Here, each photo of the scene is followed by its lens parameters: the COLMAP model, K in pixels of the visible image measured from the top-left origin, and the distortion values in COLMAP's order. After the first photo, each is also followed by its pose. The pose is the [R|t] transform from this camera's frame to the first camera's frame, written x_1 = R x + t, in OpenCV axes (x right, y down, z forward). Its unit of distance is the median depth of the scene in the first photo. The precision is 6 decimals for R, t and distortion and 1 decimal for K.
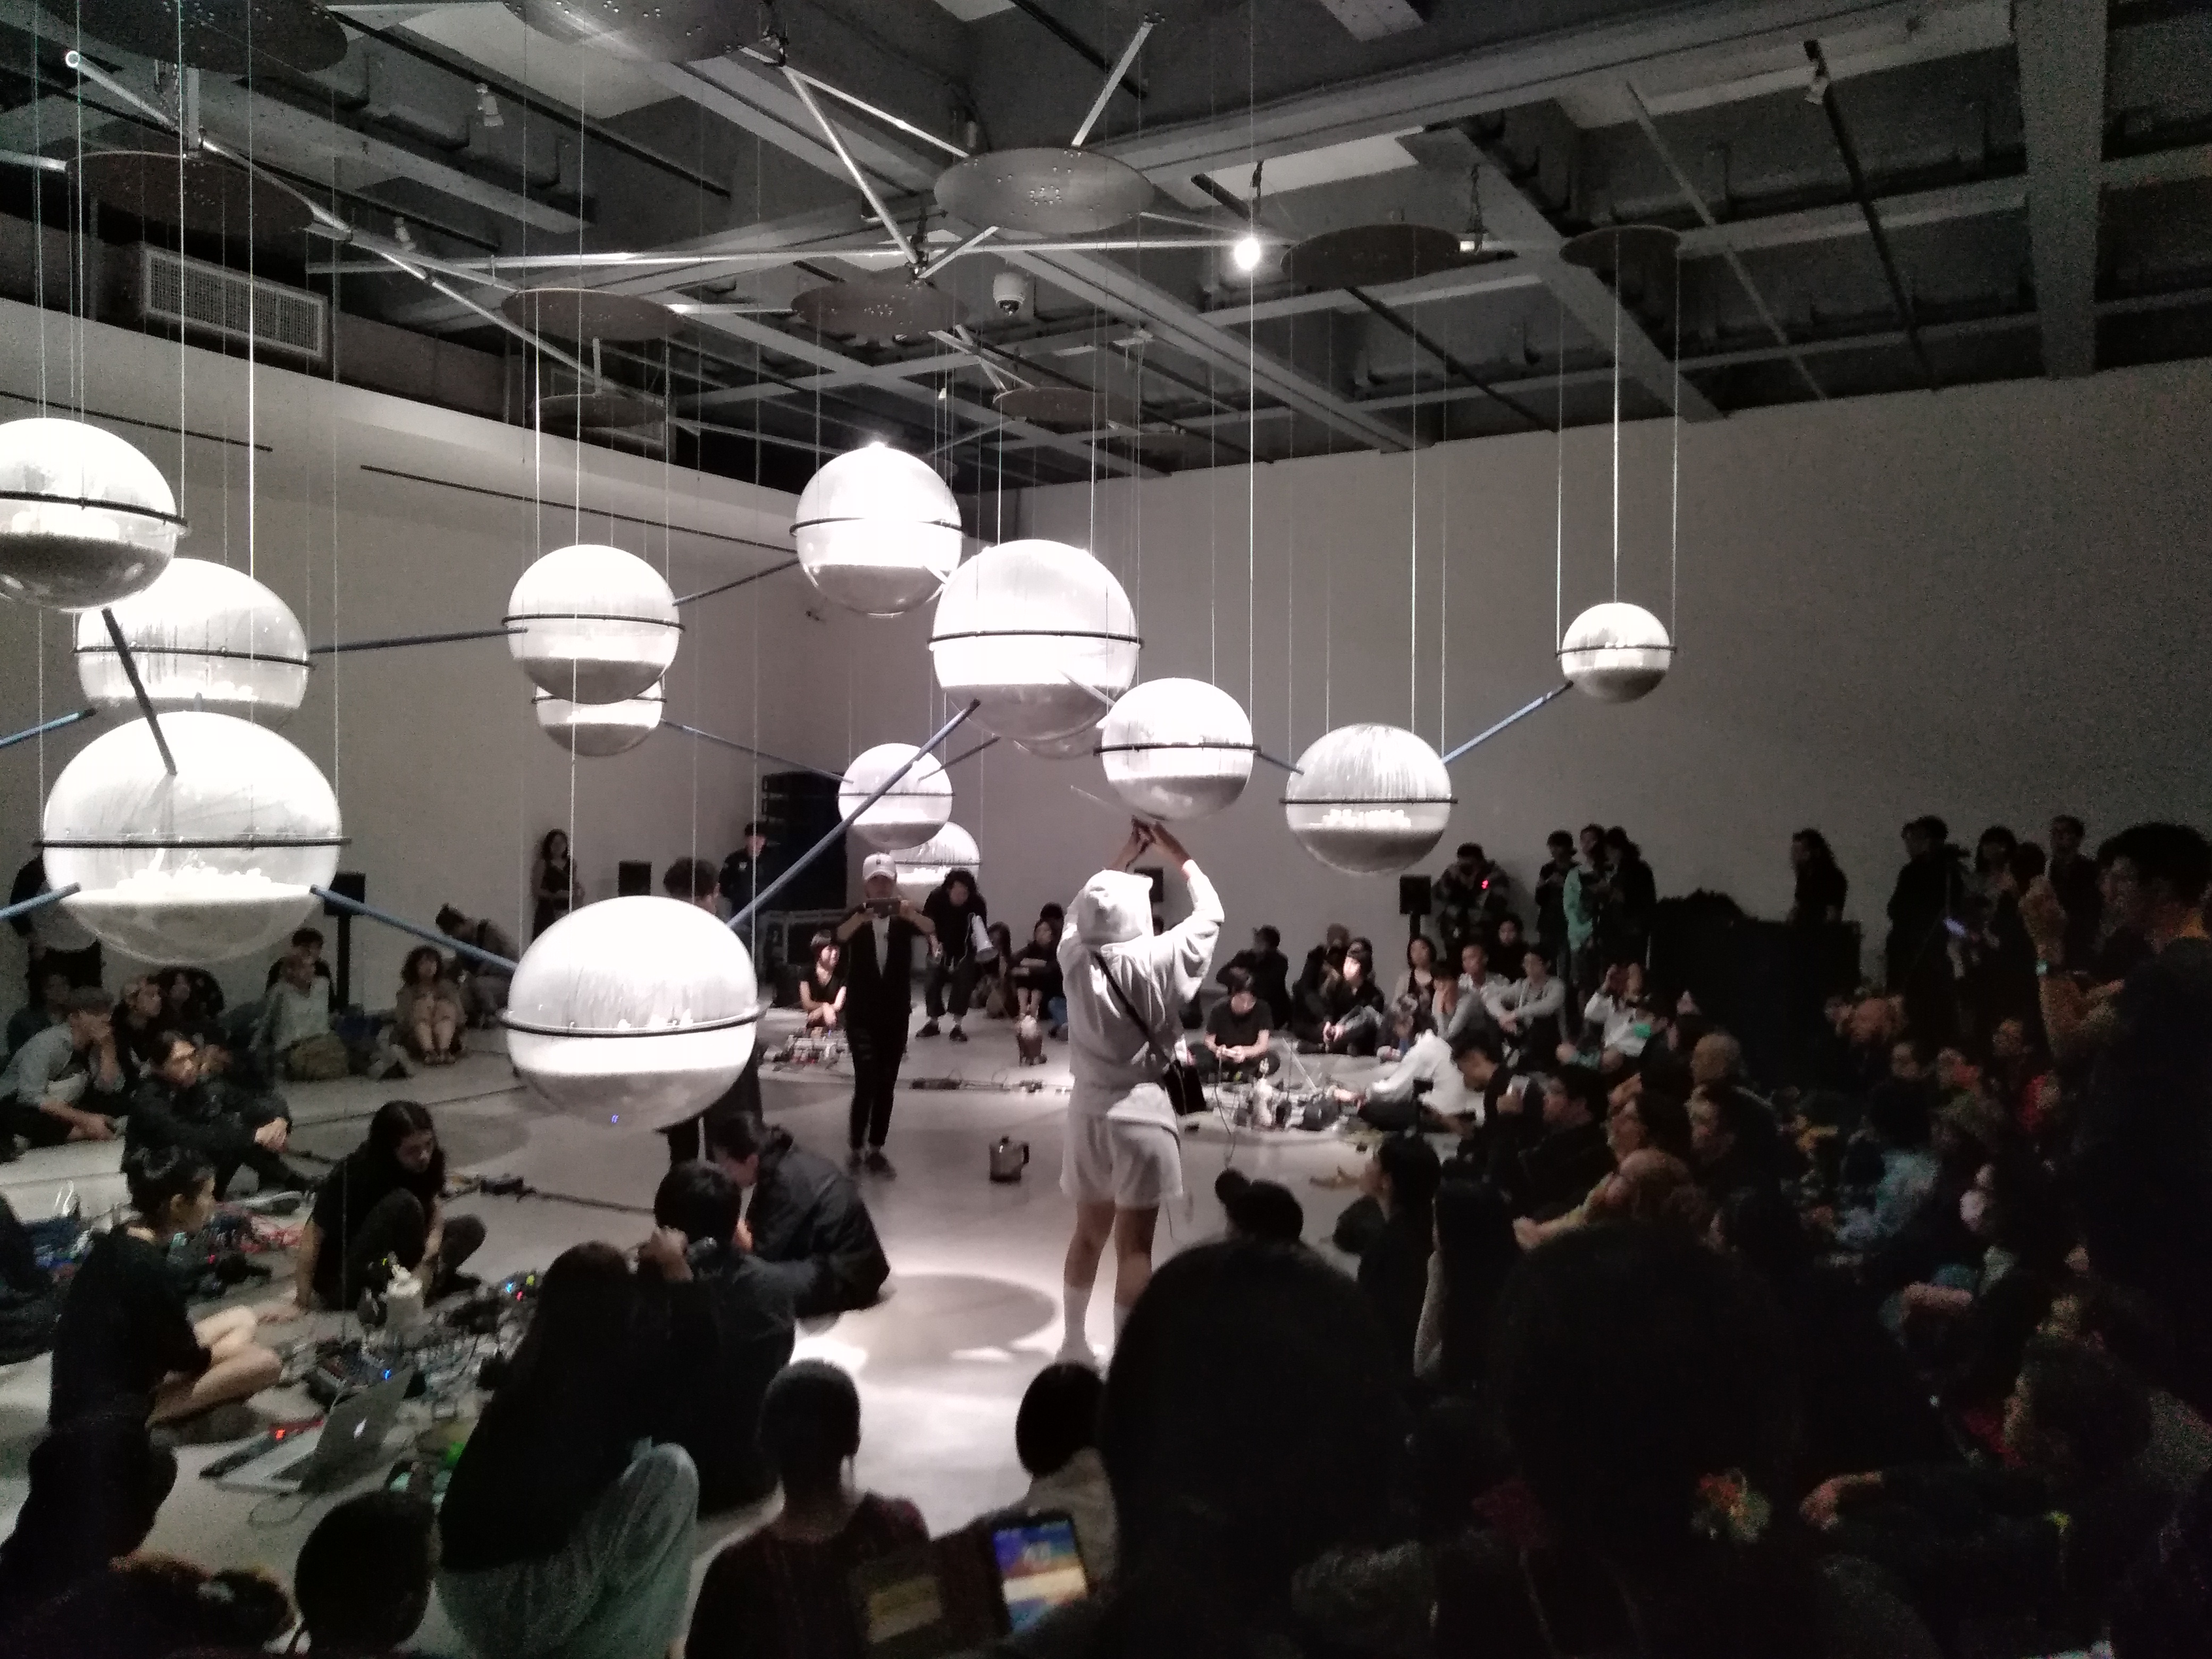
lens RADIAL K [[1654.4, 0, 1111.9], [0, 1654.4, 824.4], [0, 0, 1]] dist [0.021695, -0.019944]
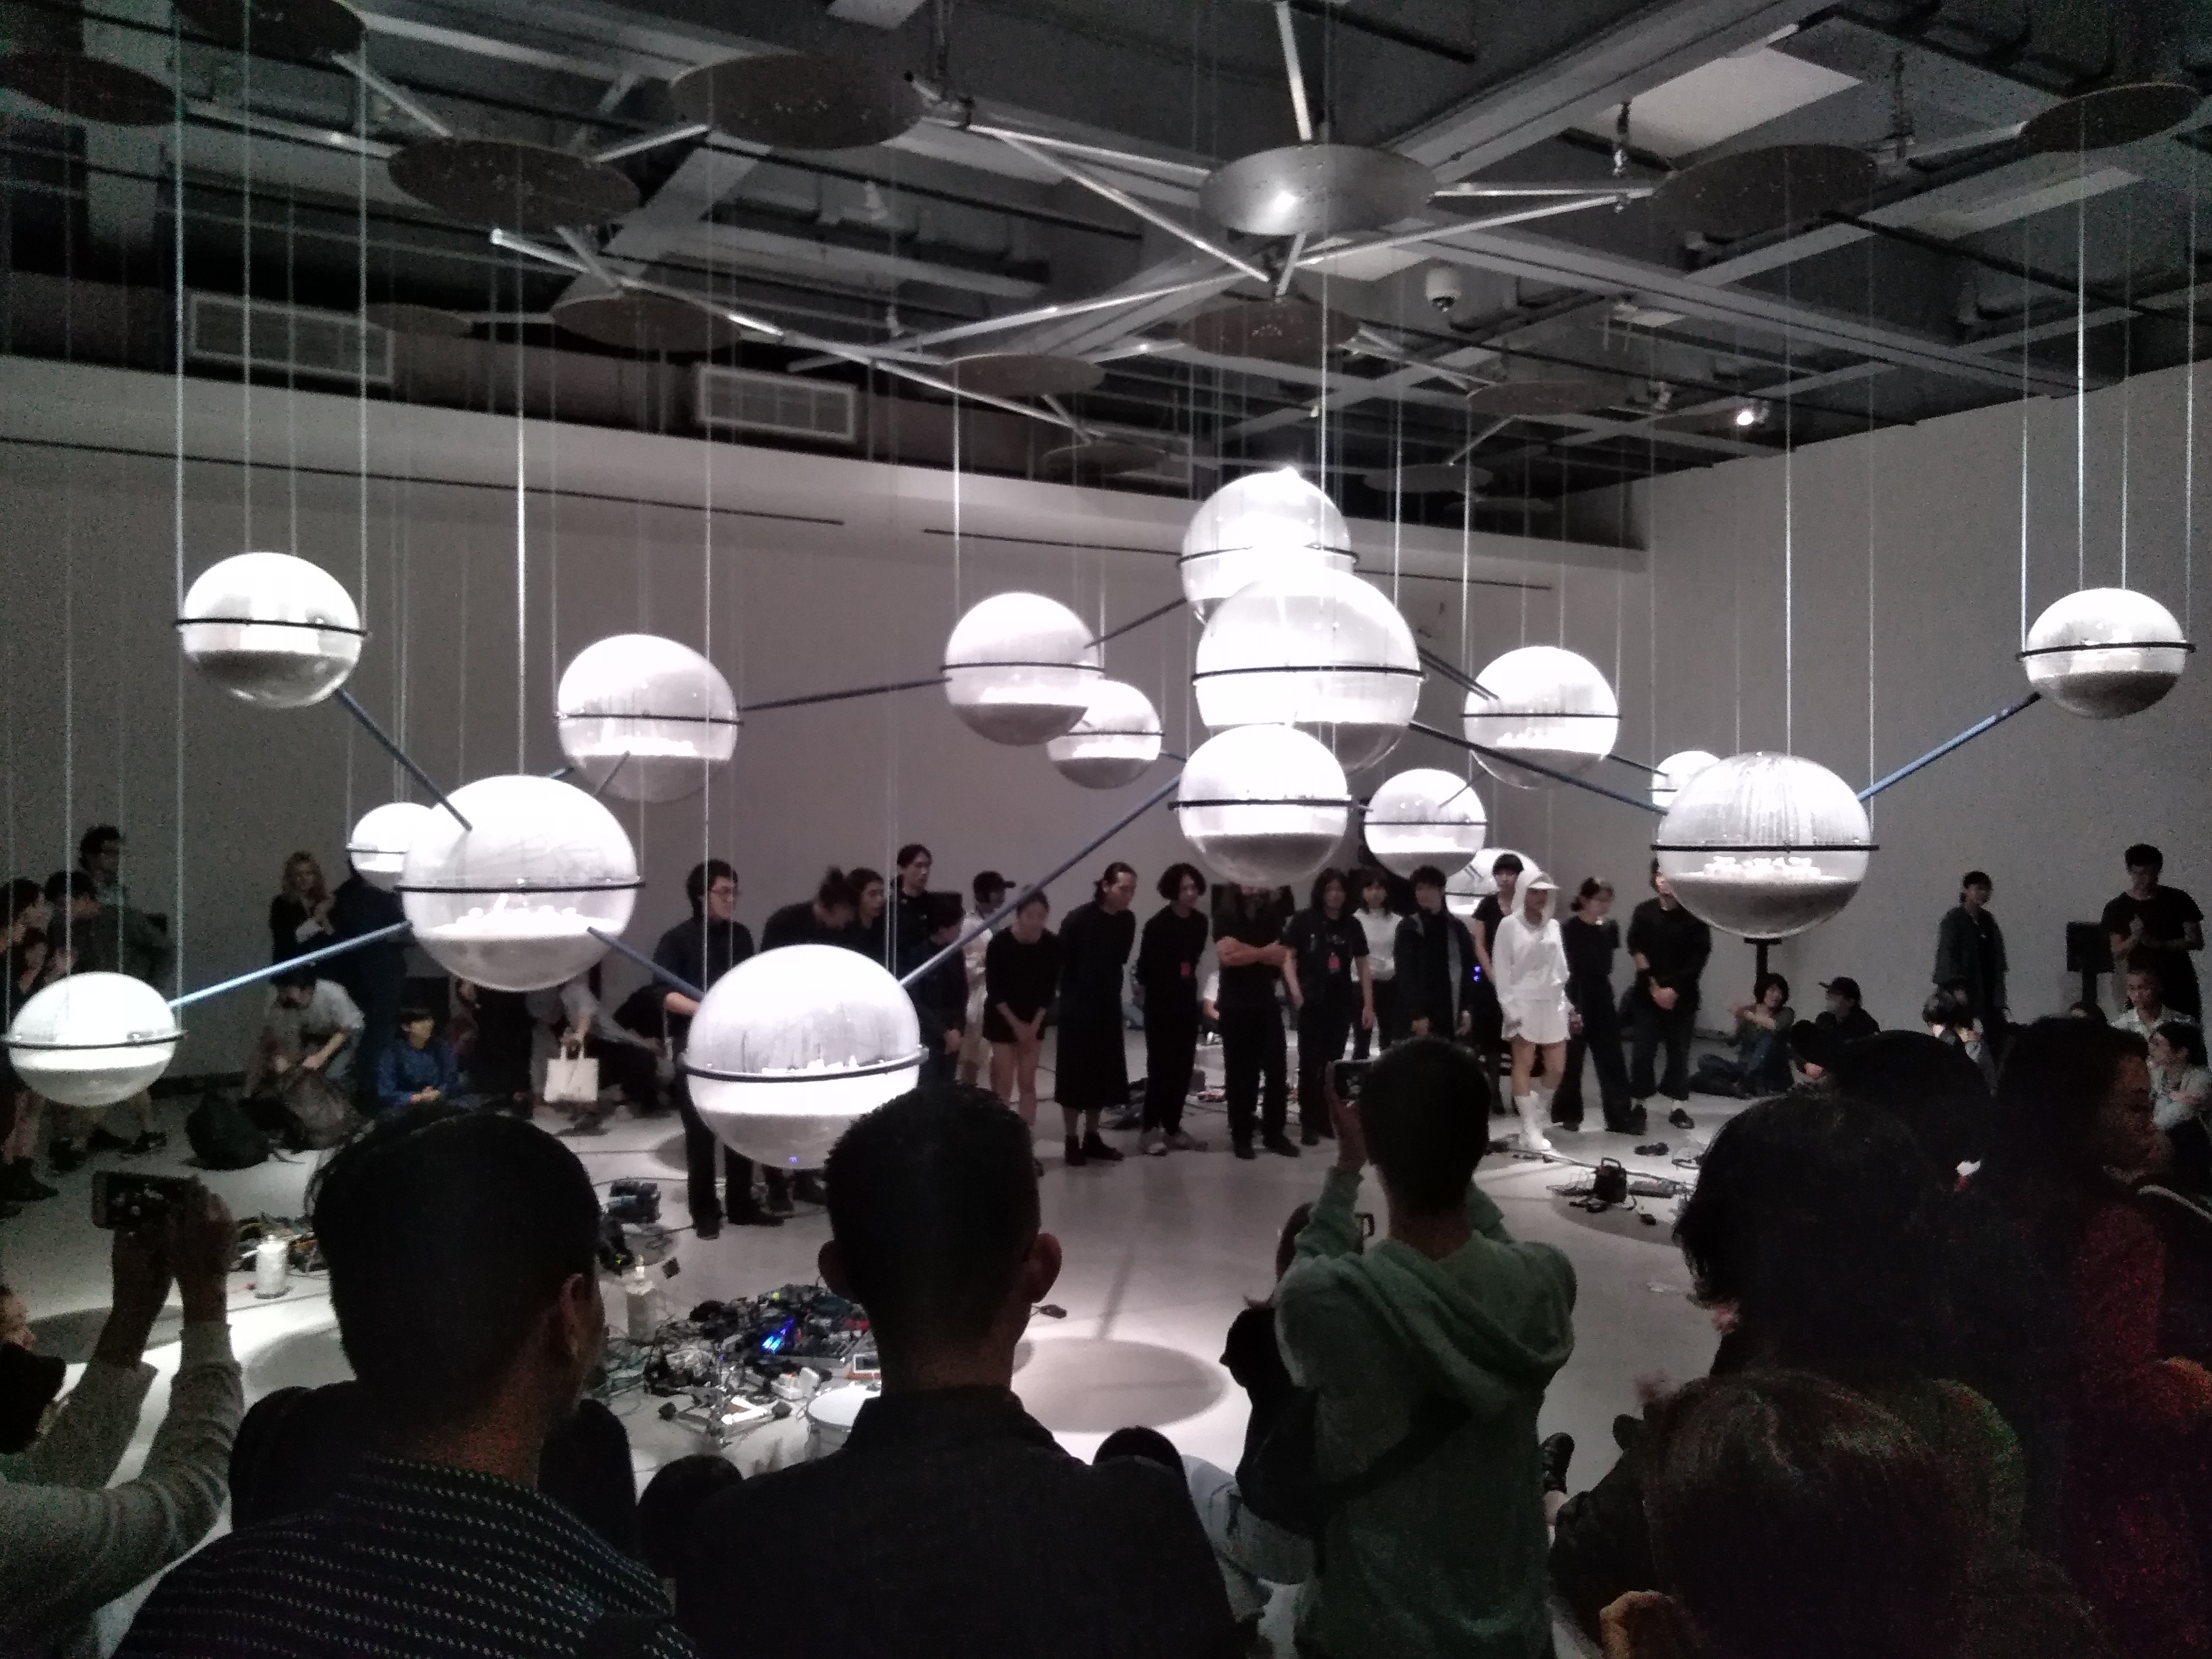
lens RADIAL K [[1654.4, 0, 1101.2], [0, 1654.4, 825.2], [0, 0, 1]] dist [0.021695, -0.019944]
pose [[0.877844, 0.001286, -0.478945, 0.240356], [-0.002811, 0.999993, -0.002467, -0.019406], [0.478939, 0.003512, 0.877841, 0.105938]]
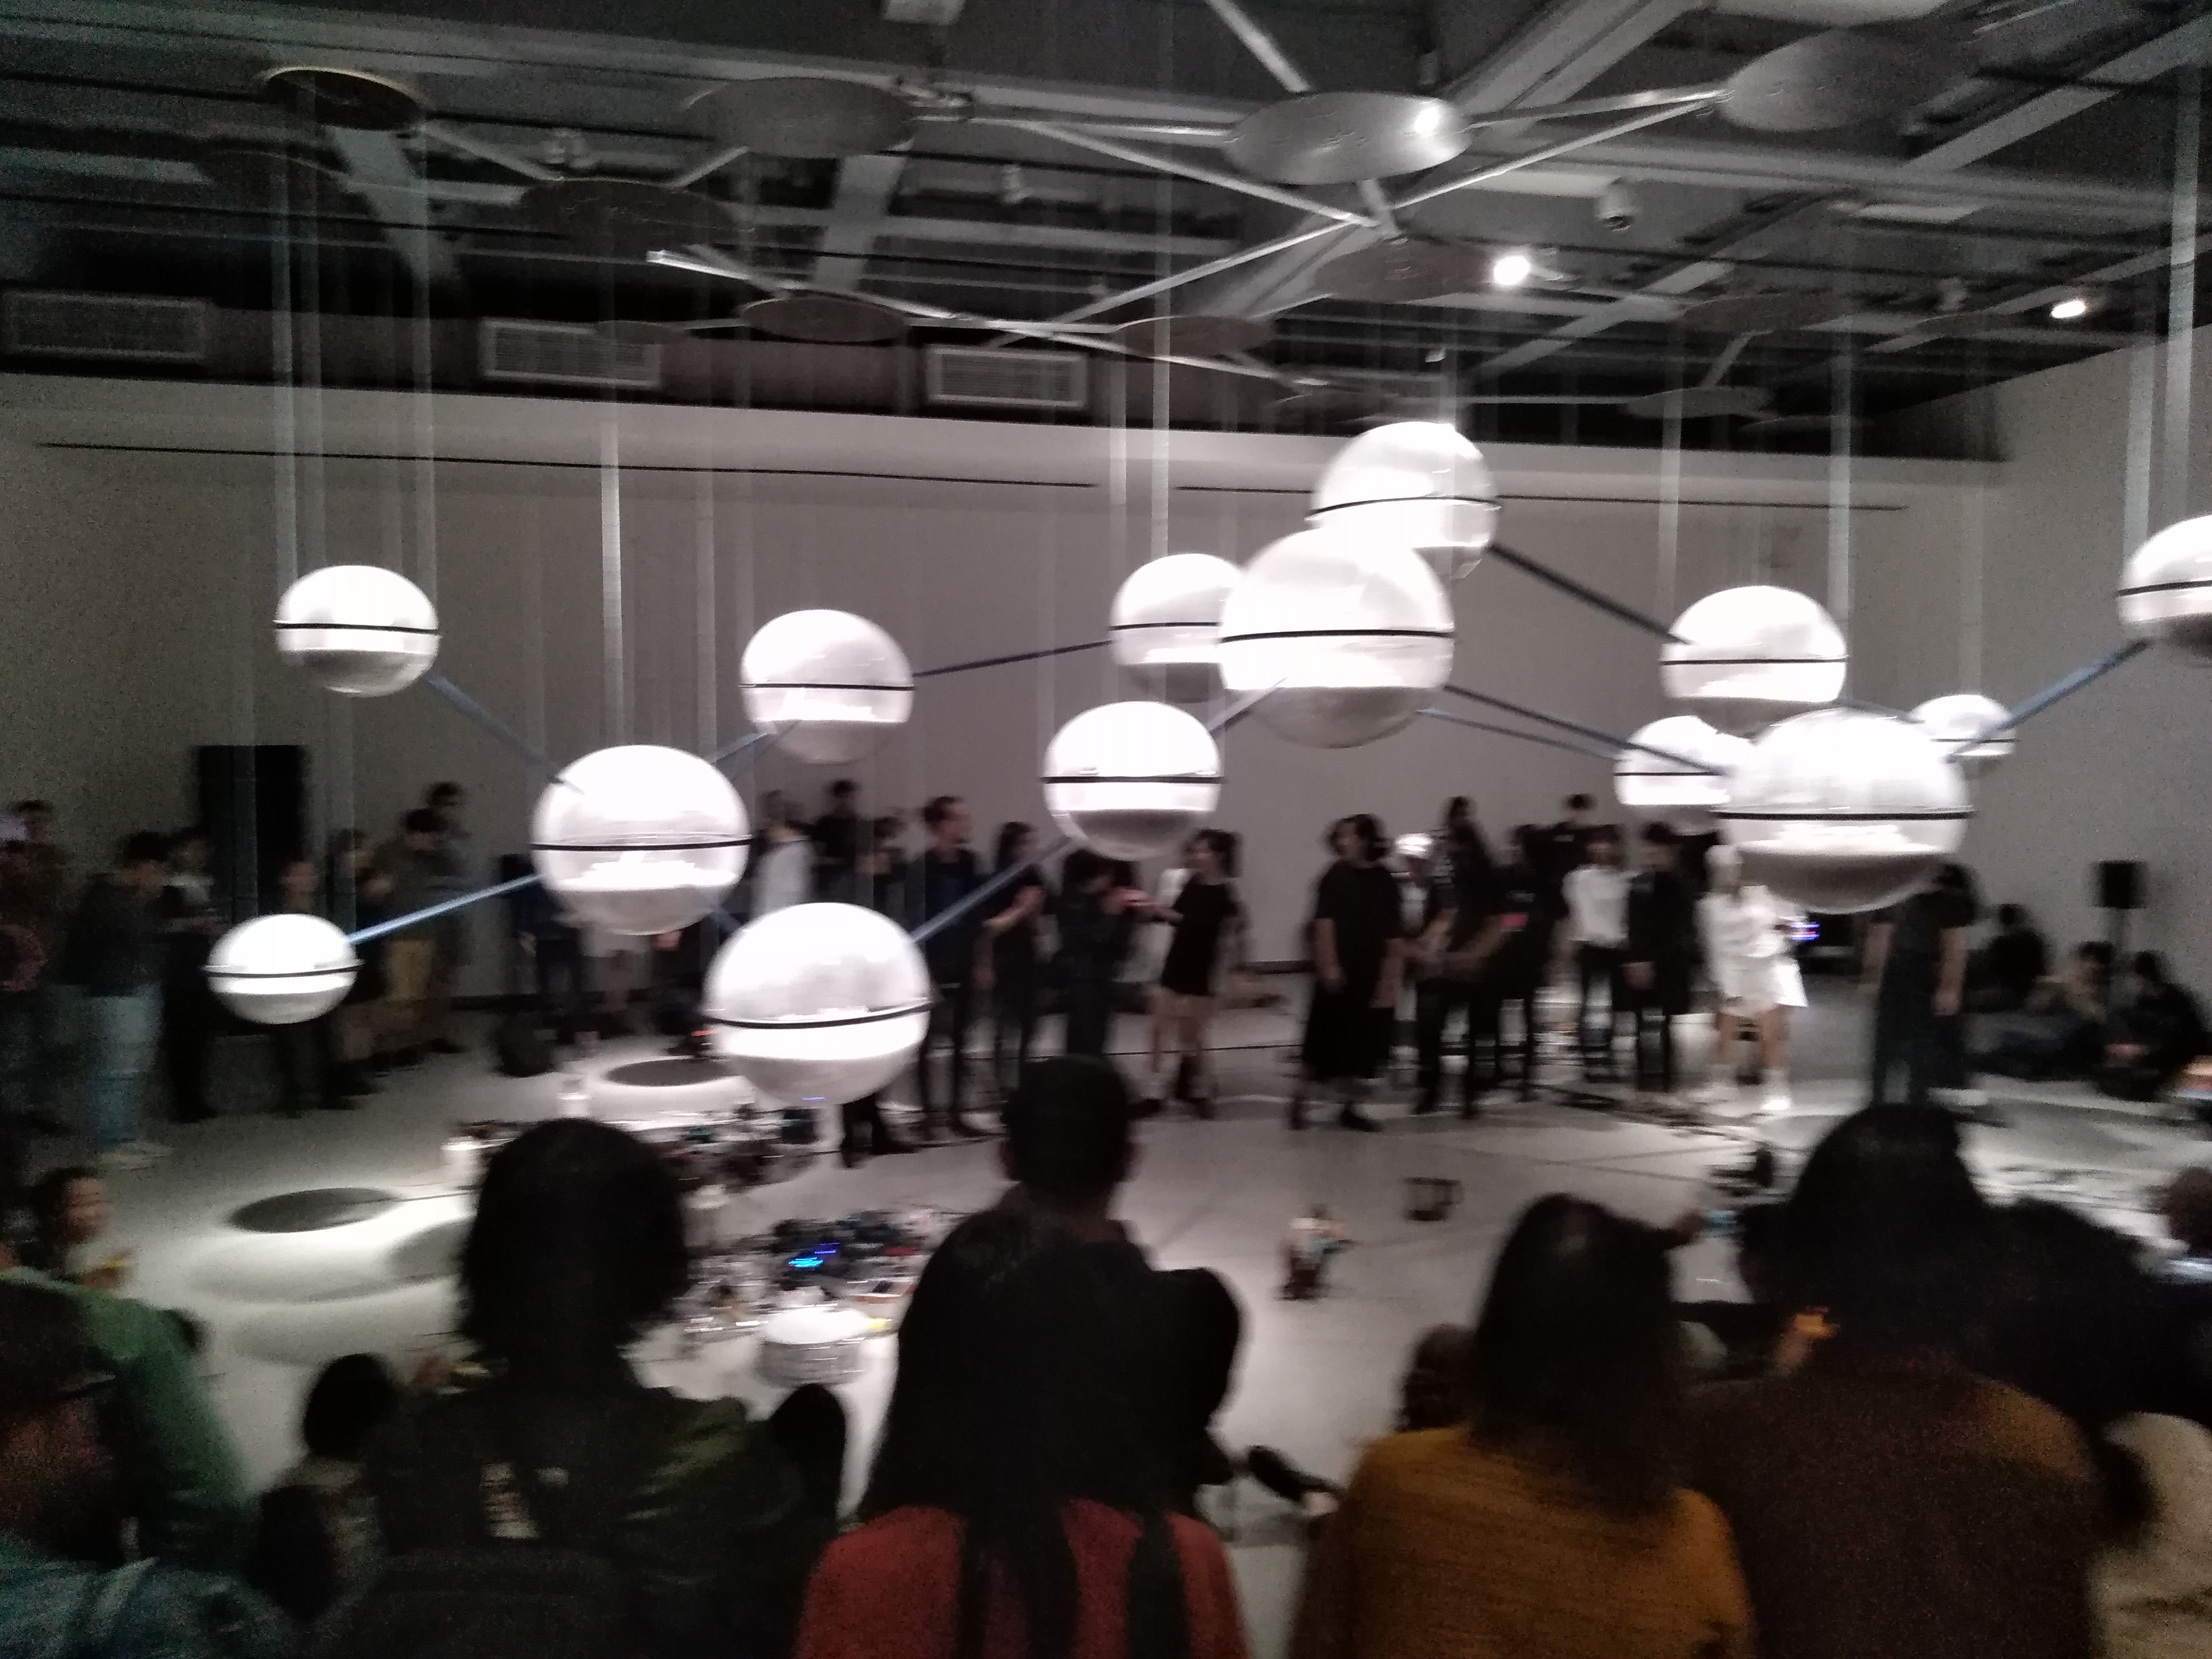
lens RADIAL K [[1654.4, 0, 1113.6], [0, 1654.4, 822.8], [0, 0, 1]] dist [0.021695, -0.019944]
pose [[0.703830, 0.022518, -0.710011, 0.420138], [0.001985, 0.999431, 0.033664, -0.031529], [0.710365, -0.025103, 0.703385, 0.215874]]
